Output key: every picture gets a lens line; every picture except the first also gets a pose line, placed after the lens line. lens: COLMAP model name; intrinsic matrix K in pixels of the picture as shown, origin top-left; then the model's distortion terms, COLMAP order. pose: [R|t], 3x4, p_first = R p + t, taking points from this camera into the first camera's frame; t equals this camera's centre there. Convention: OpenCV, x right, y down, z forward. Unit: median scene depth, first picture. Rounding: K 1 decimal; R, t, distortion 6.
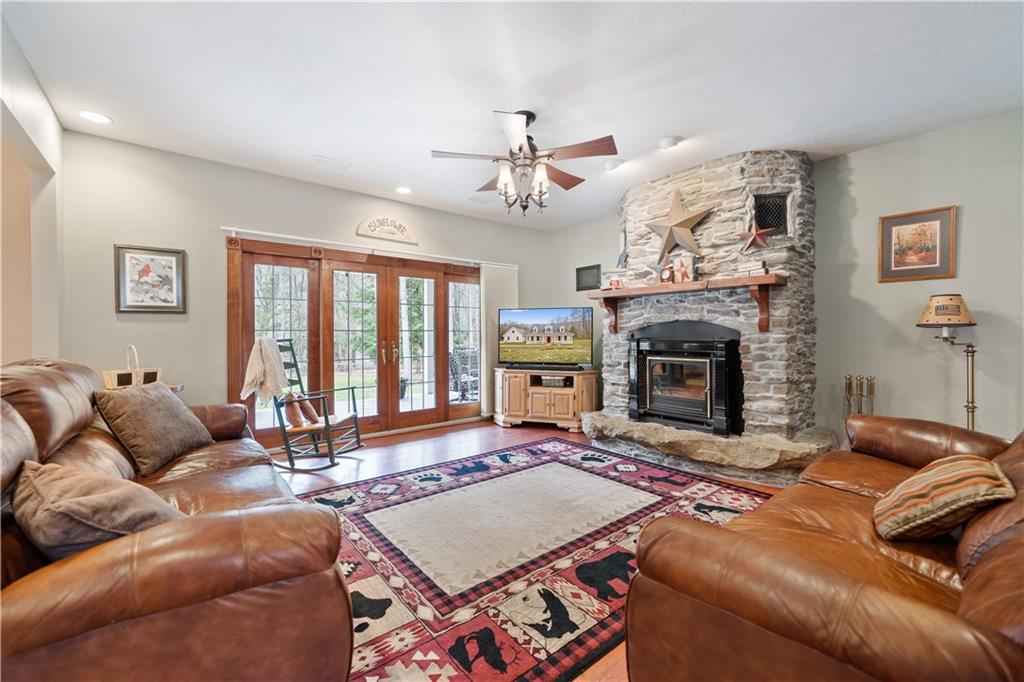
lens RADIAL K [[410.5, 0, 508.9], [0, 410.5, 339.0], [0, 0, 1]] dist [-0.010380, 0.001058]
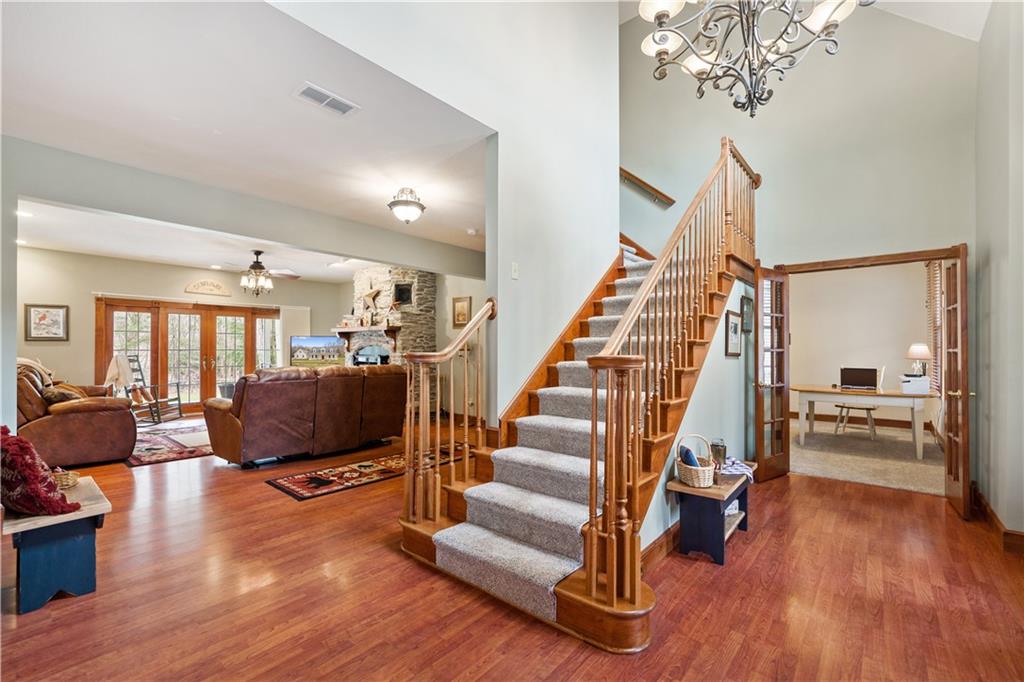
lens RADIAL K [[441.8, 0, 515.7], [0, 441.8, 348.8], [0, 0, 1]] dist [-0.001346, 0.000175]
pose [[0.985011, 0.003487, 0.172458, 0.773766], [-0.001879, 0.999953, -0.009483, -0.013353], [-0.172483, 0.009017, 0.984971, -1.196068]]
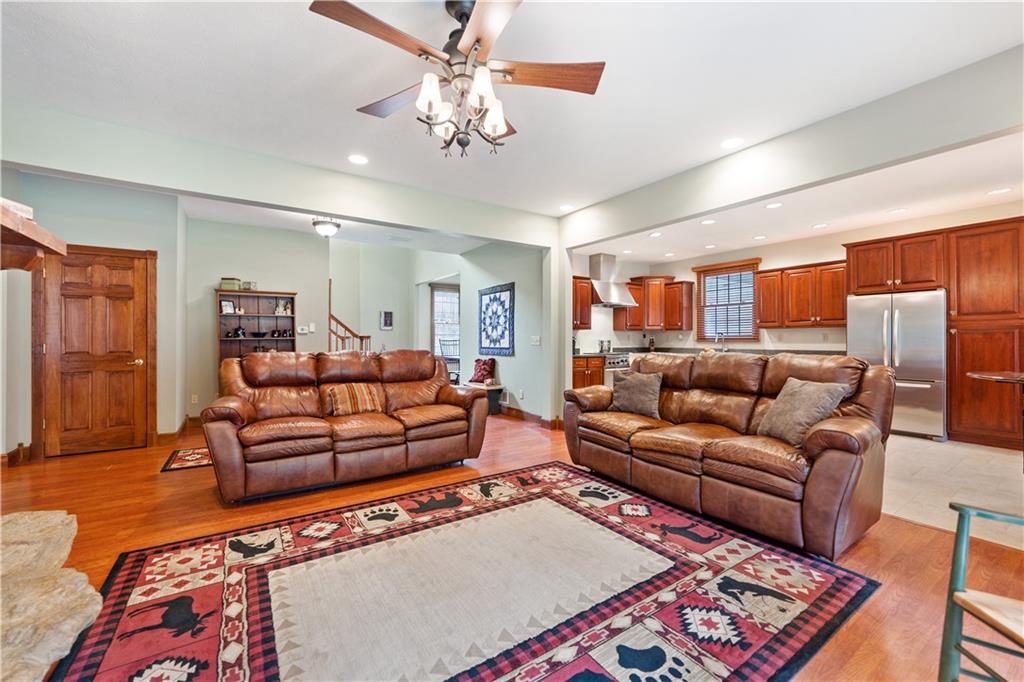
lens RADIAL K [[410.5, 0, 511.9], [0, 410.5, 336.9], [0, 0, 1]] dist [-0.010380, 0.001058]
pose [[-0.995679, -0.001927, 0.092845, -0.078868], [-0.001715, 0.999996, 0.002366, -0.011678], [-0.092849, 0.002196, -0.995678, 1.312161]]
